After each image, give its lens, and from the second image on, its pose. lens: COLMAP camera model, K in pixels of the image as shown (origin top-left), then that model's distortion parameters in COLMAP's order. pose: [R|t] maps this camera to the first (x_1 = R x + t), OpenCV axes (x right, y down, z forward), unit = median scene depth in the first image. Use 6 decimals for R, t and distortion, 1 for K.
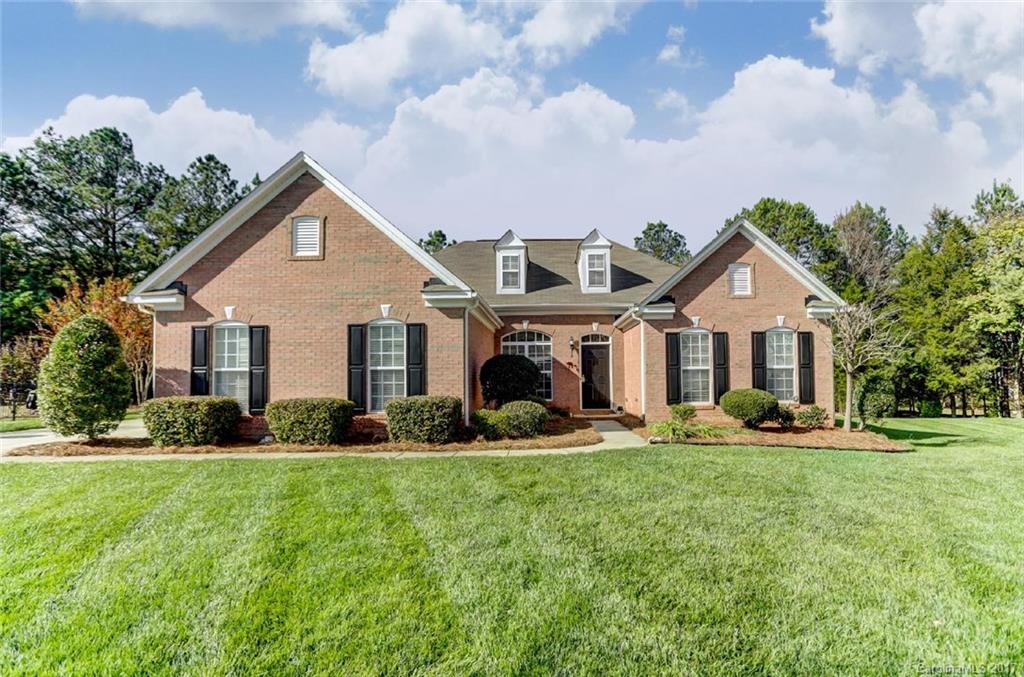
lens RADIAL K [[495.3, 0, 519.3], [0, 495.3, 337.5], [0, 0, 1]] dist [-0.029407, 0.014425]
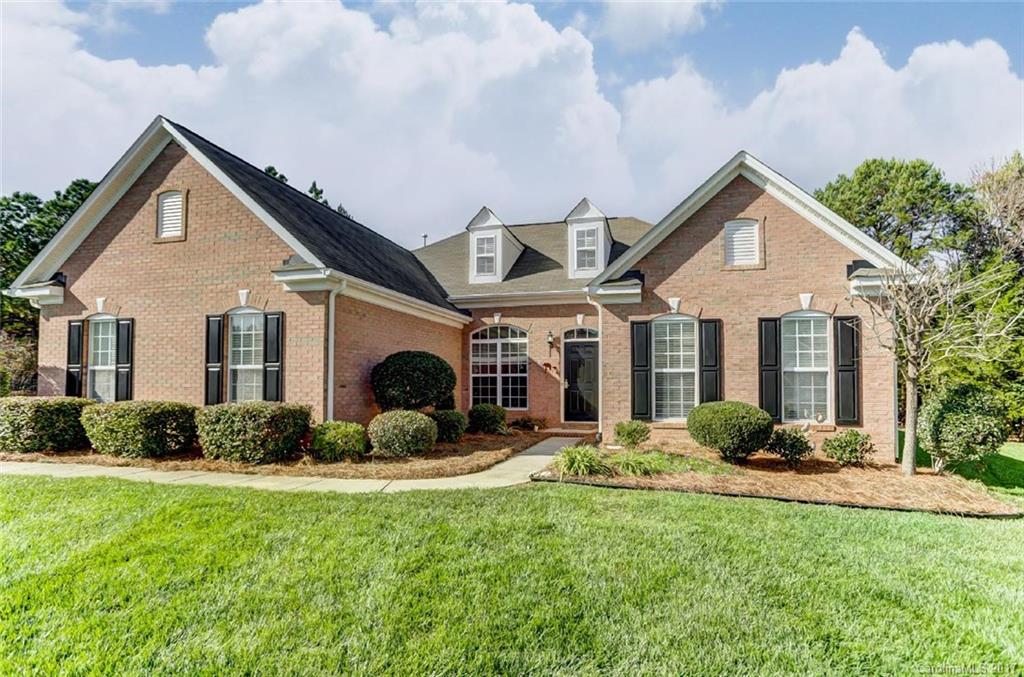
lens RADIAL K [[495.3, 0, 504.0], [0, 495.3, 344.6], [0, 0, 1]] dist [-0.029407, 0.014425]
pose [[0.972381, -0.005724, -0.233328, 0.307084], [0.006616, 0.999973, 0.003043, 0.022624], [0.233305, -0.004503, 0.972393, 0.270836]]
